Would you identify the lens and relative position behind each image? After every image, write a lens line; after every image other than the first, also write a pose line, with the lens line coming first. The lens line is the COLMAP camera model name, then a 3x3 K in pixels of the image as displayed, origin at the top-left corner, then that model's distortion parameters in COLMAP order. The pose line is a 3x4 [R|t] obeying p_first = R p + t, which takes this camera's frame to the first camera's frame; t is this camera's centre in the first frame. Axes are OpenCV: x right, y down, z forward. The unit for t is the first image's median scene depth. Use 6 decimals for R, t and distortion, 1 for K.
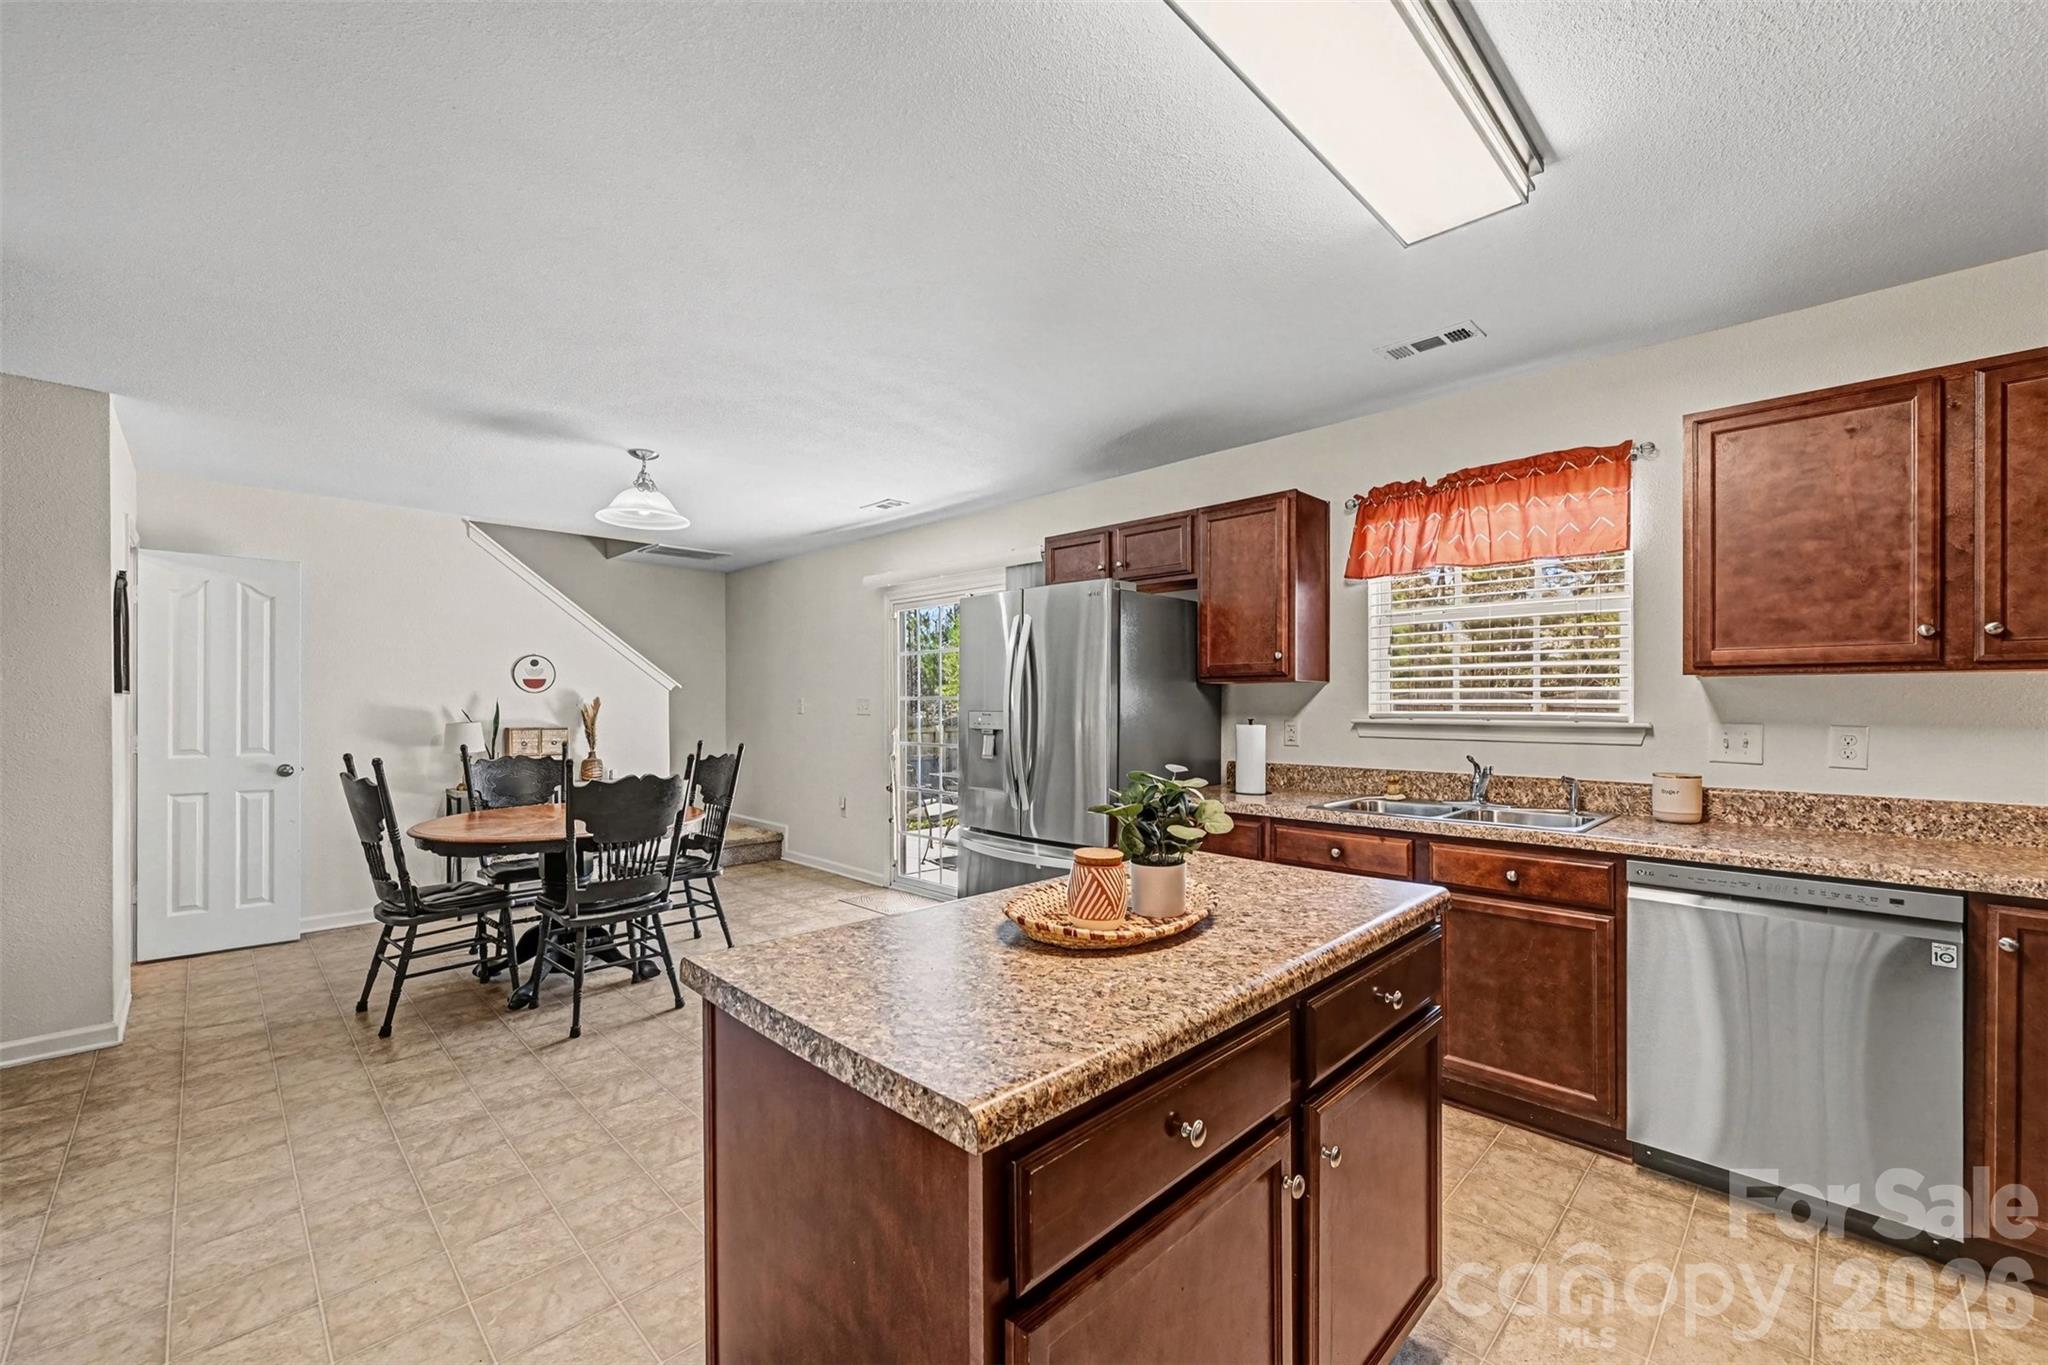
lens RADIAL K [[825.4, 0, 1024.3], [0, 825.4, 698.7], [0, 0, 1]] dist [0.000290, 0.000210]
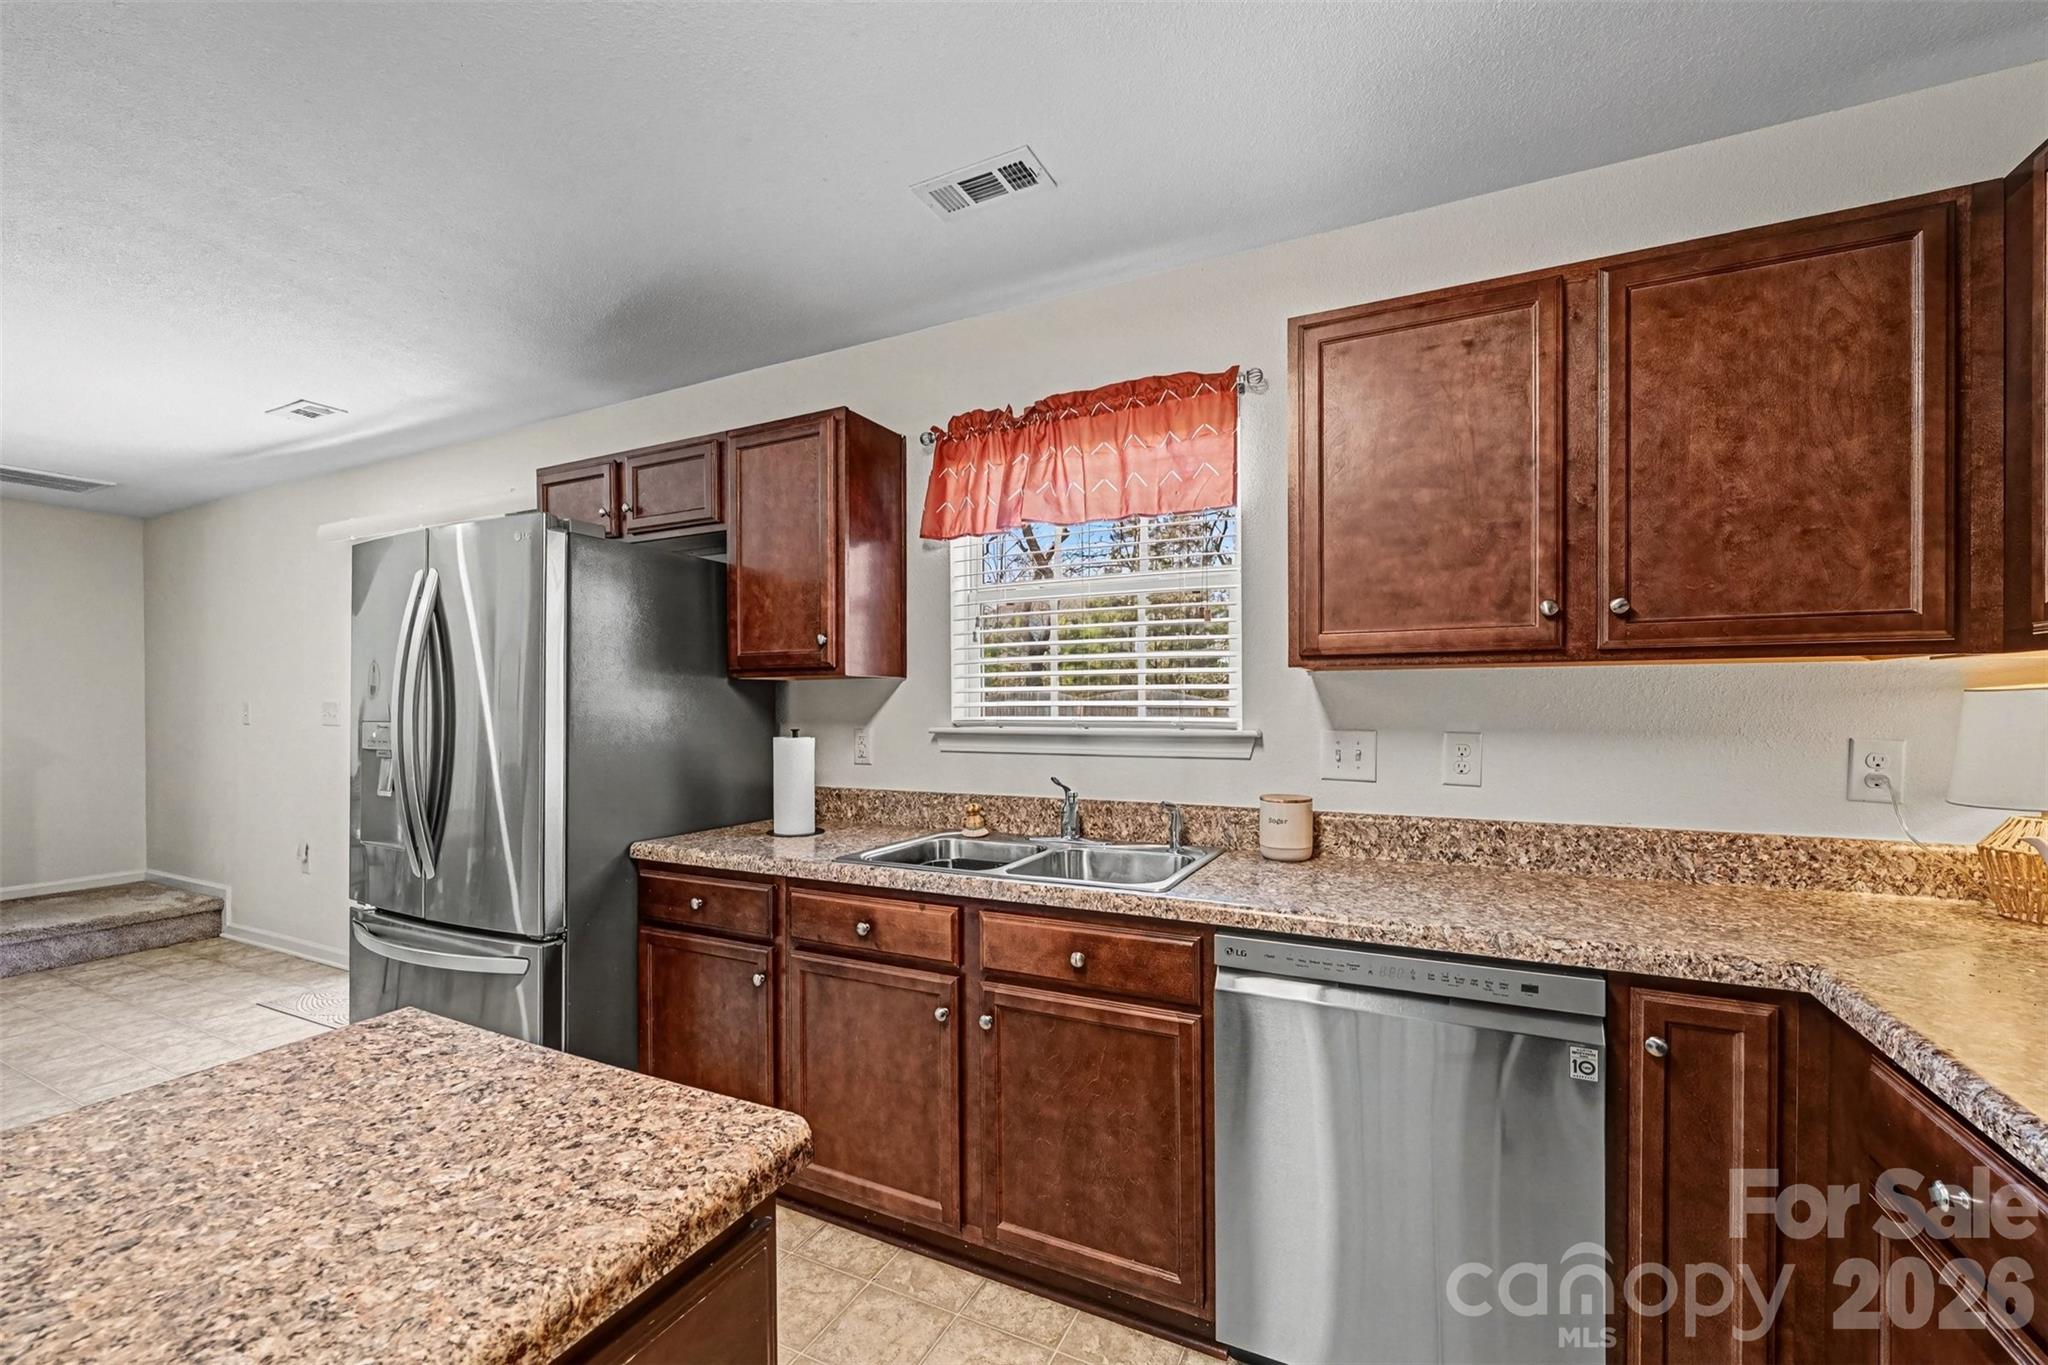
lens RADIAL K [[825.0, 0, 1025.4], [0, 825.0, 704.0], [0, 0, 1]] dist [-0.000746, -0.000042]
pose [[0.947802, -0.005058, 0.318818, 0.266238], [0.003692, 0.999981, 0.004891, -0.000054], [-0.318837, -0.003459, 0.947803, 0.294008]]
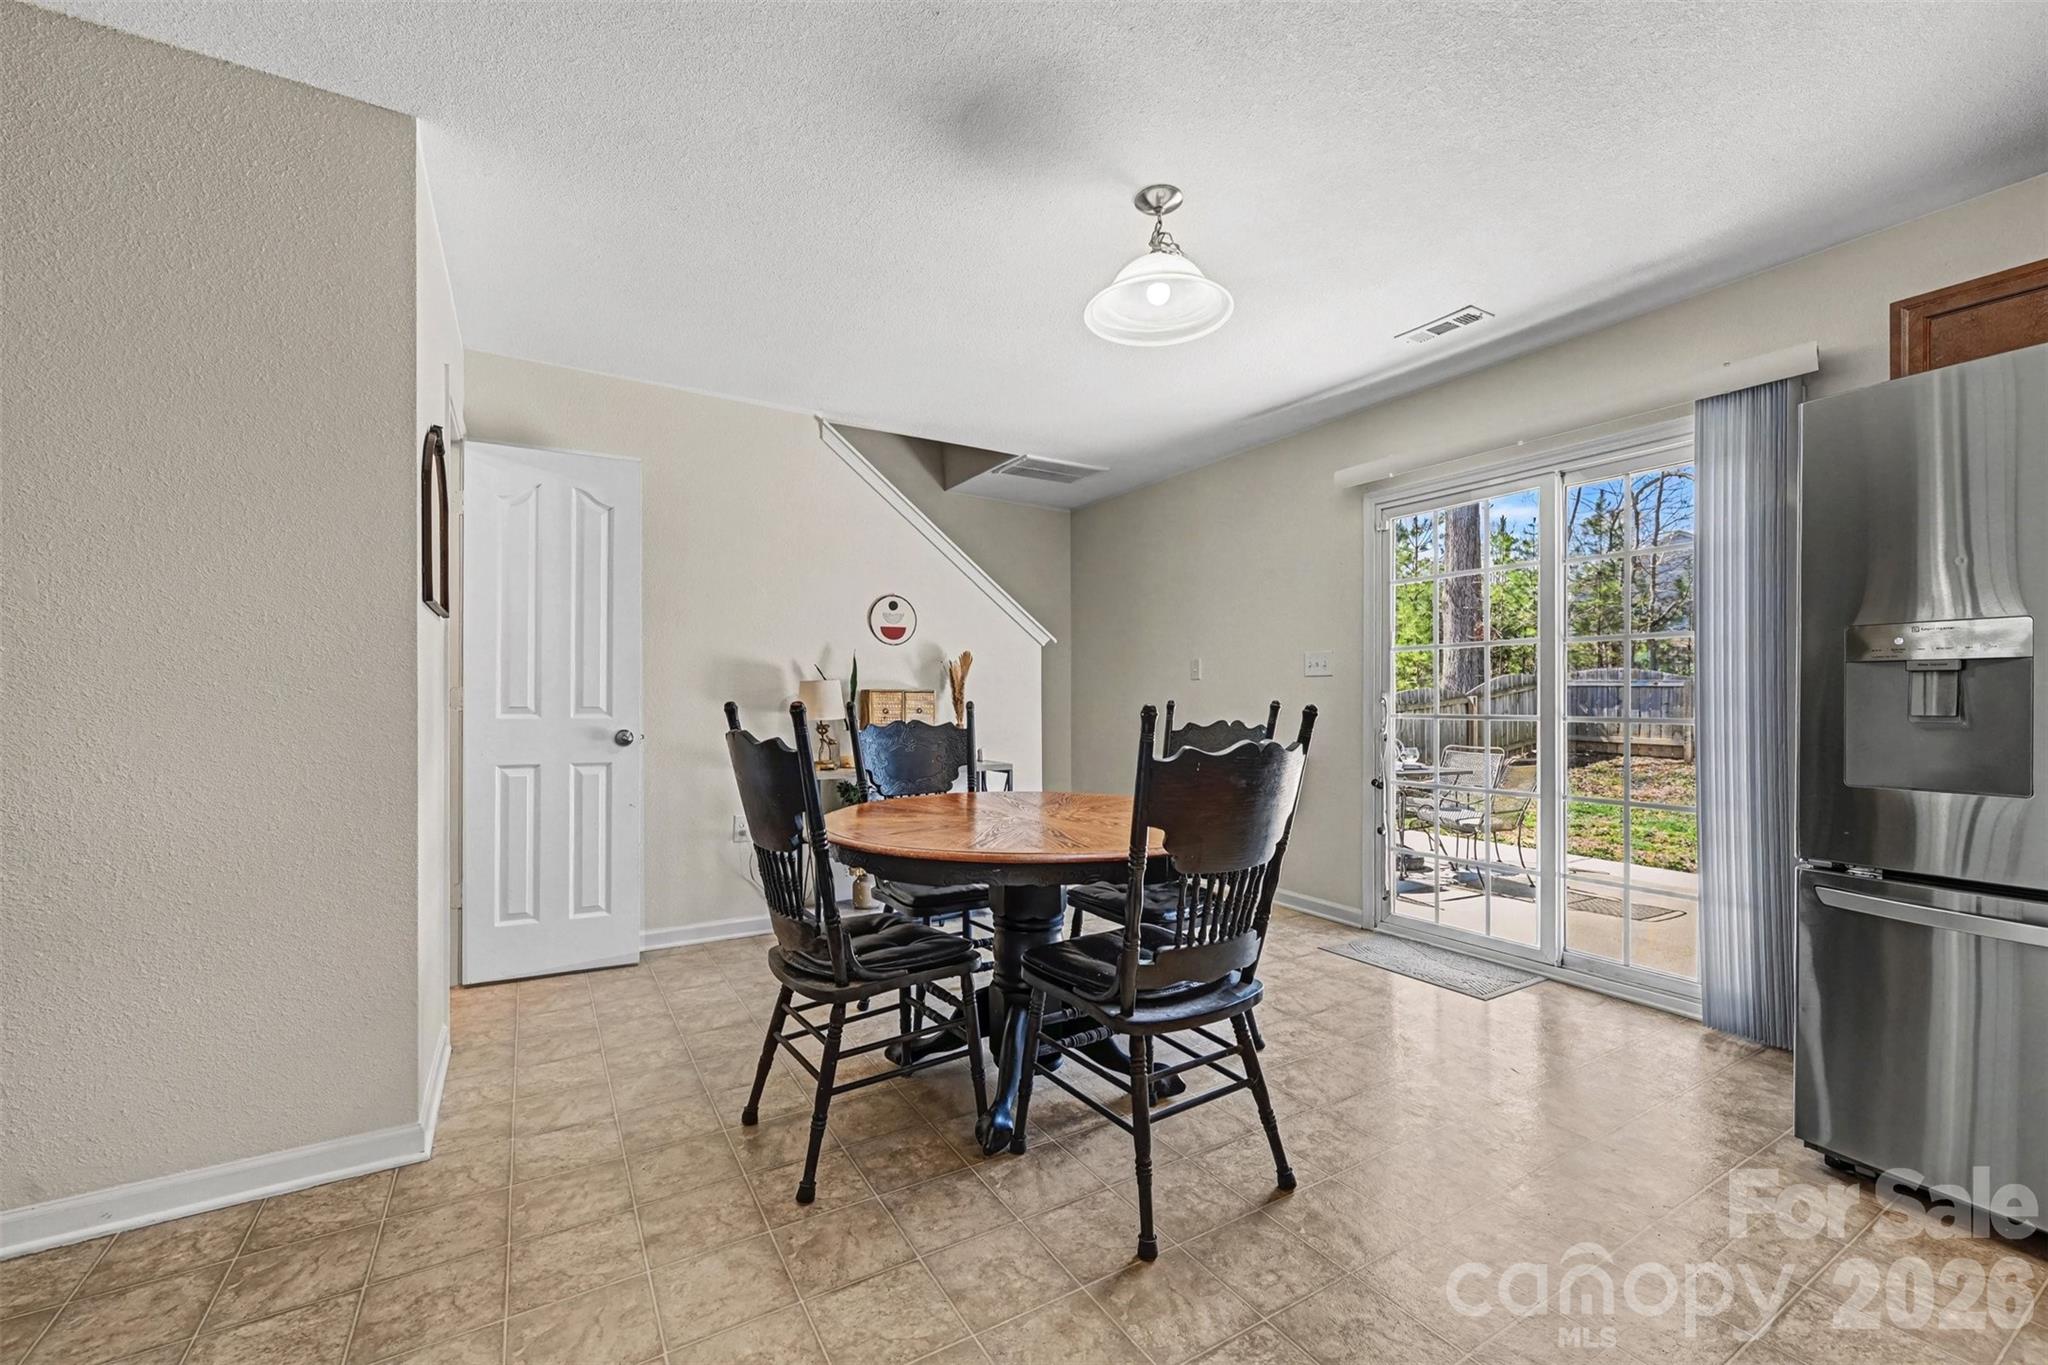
lens RADIAL K [[830.4, 0, 1029.3], [0, 830.4, 691.9], [0, 0, 1]] dist [-0.001112, -0.000053]
pose [[0.971264, 0.000522, -0.238006, -0.508166], [-0.001277, 0.999995, -0.003016, 0.067191], [0.238003, 0.003233, 0.971259, 0.503089]]
